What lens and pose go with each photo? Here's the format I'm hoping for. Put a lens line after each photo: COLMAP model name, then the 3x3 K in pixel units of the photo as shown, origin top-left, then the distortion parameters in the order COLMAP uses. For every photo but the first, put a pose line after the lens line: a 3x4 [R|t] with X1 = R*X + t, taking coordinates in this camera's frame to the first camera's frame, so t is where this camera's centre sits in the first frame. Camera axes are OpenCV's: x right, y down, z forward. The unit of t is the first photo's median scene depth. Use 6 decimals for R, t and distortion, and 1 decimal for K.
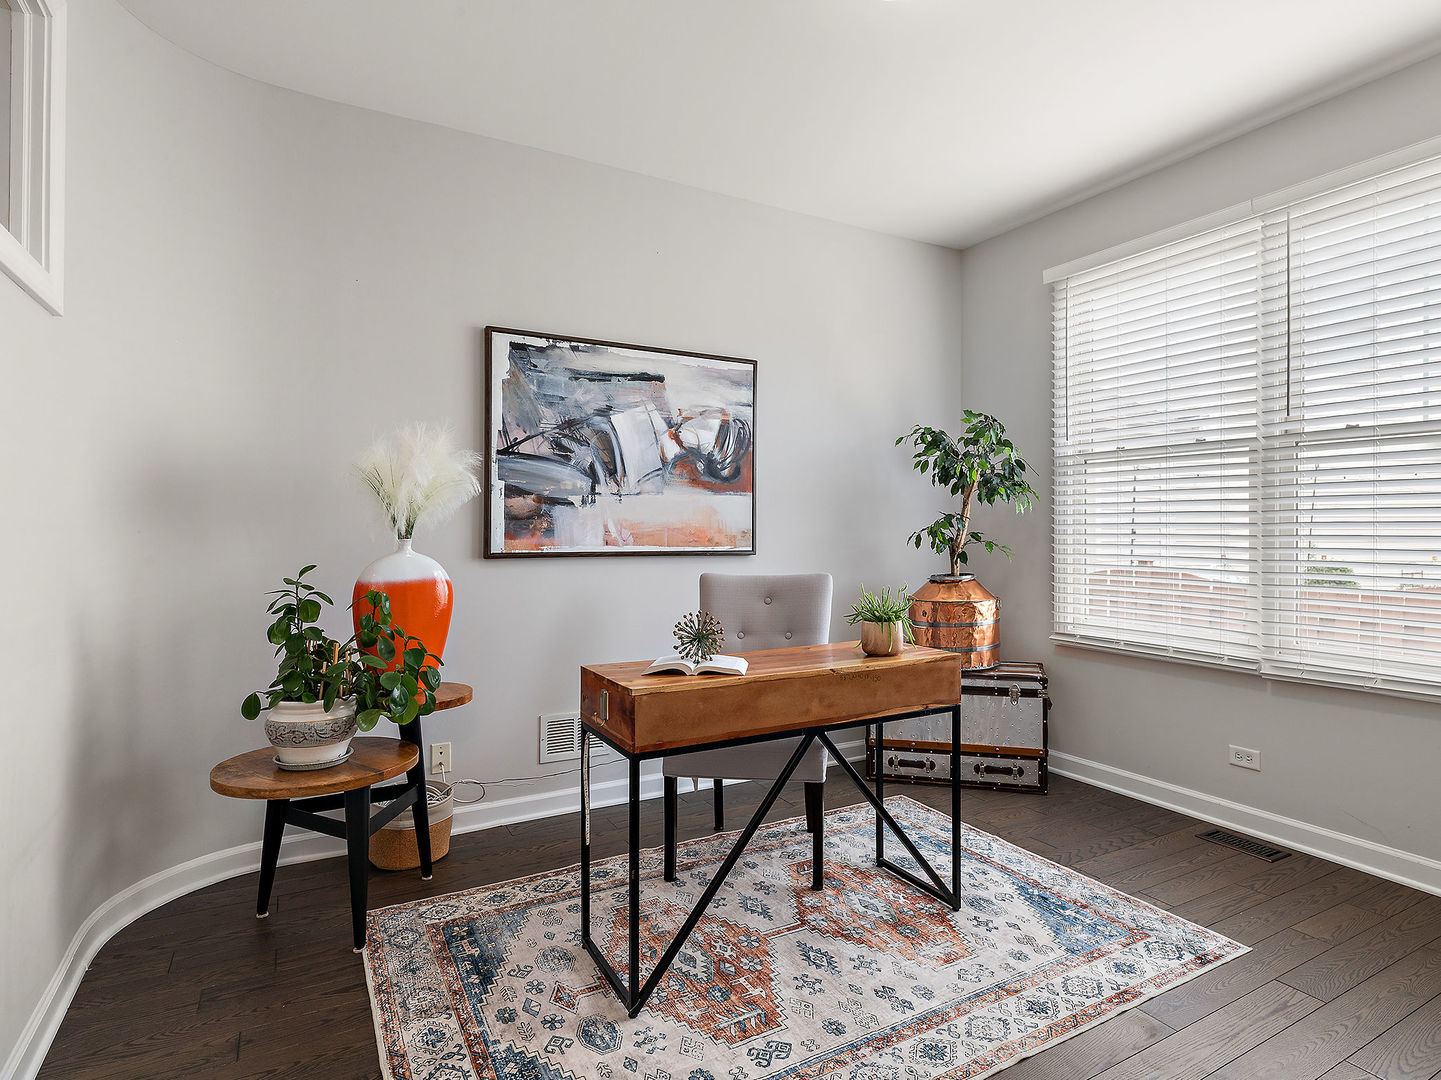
lens RADIAL K [[770.7, 0, 723.4], [0, 770.7, 535.2], [0, 0, 1]] dist [0.002377, 0.000286]
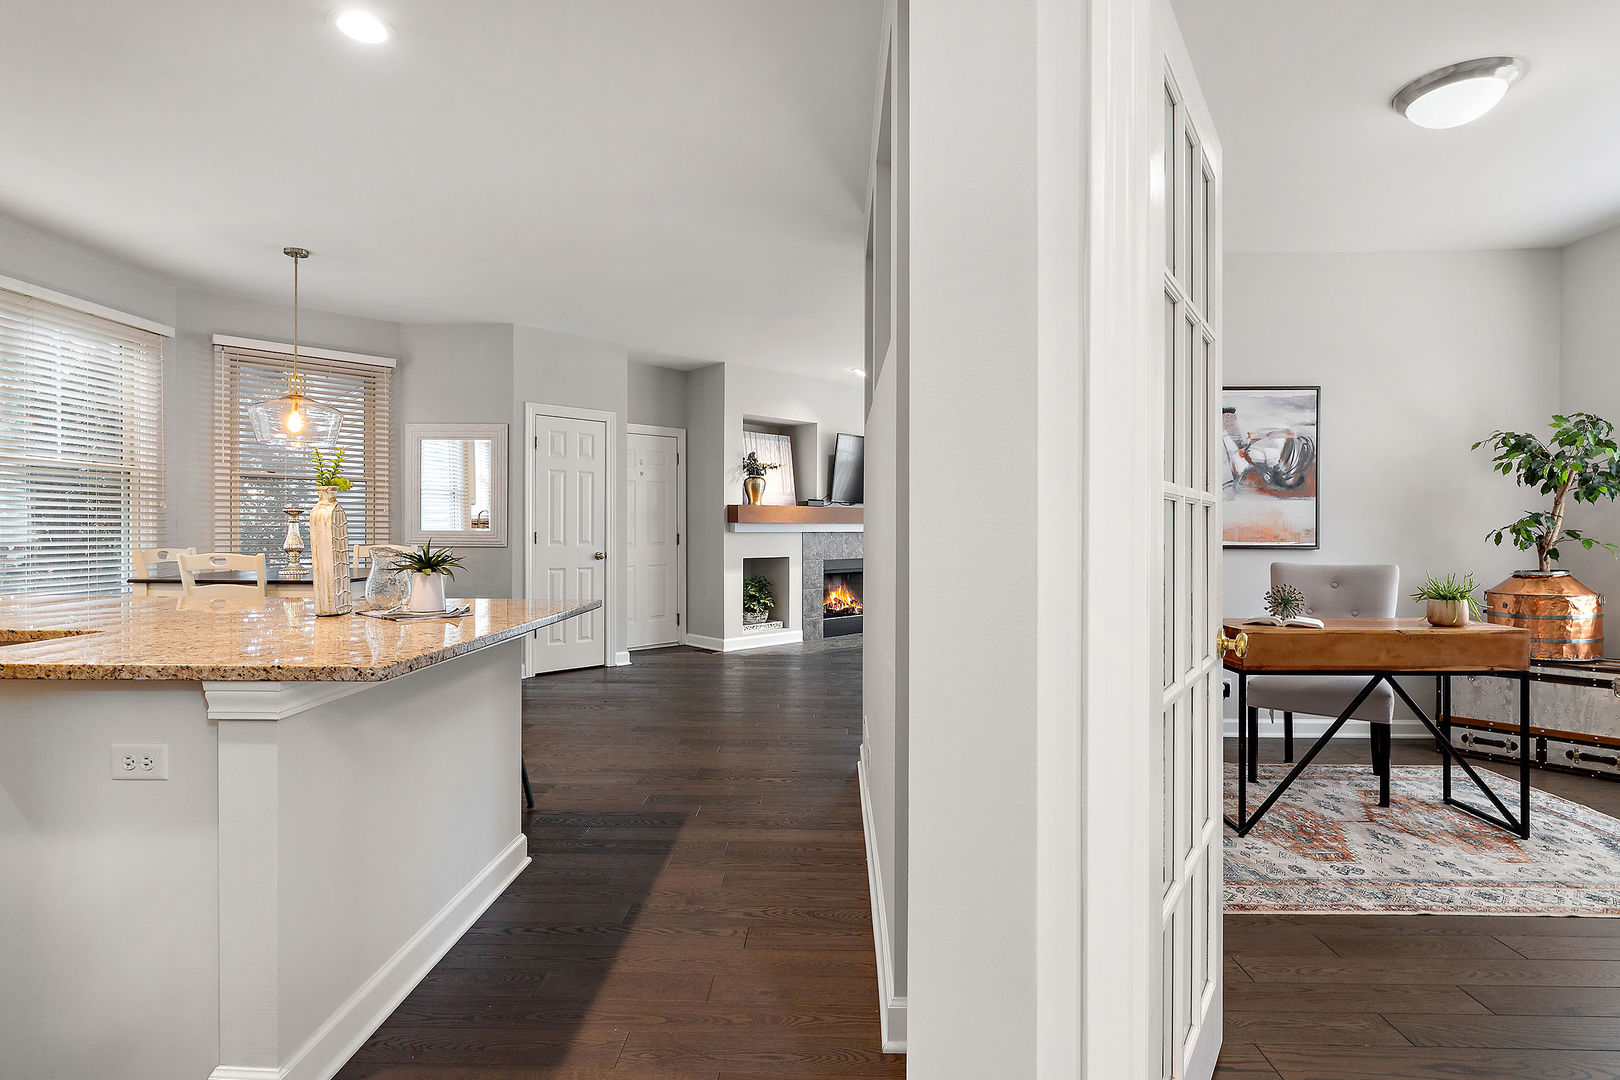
lens RADIAL K [[786.9, 0, 805.8], [0, 786.9, 536.5], [0, 0, 1]] dist [0.001021, 0.001101]
pose [[0.874714, 0.000901, -0.484639, -0.072015], [-0.000694, 1.000000, 0.000608, 0.006304], [0.484639, -0.000195, 0.874714, -0.519511]]
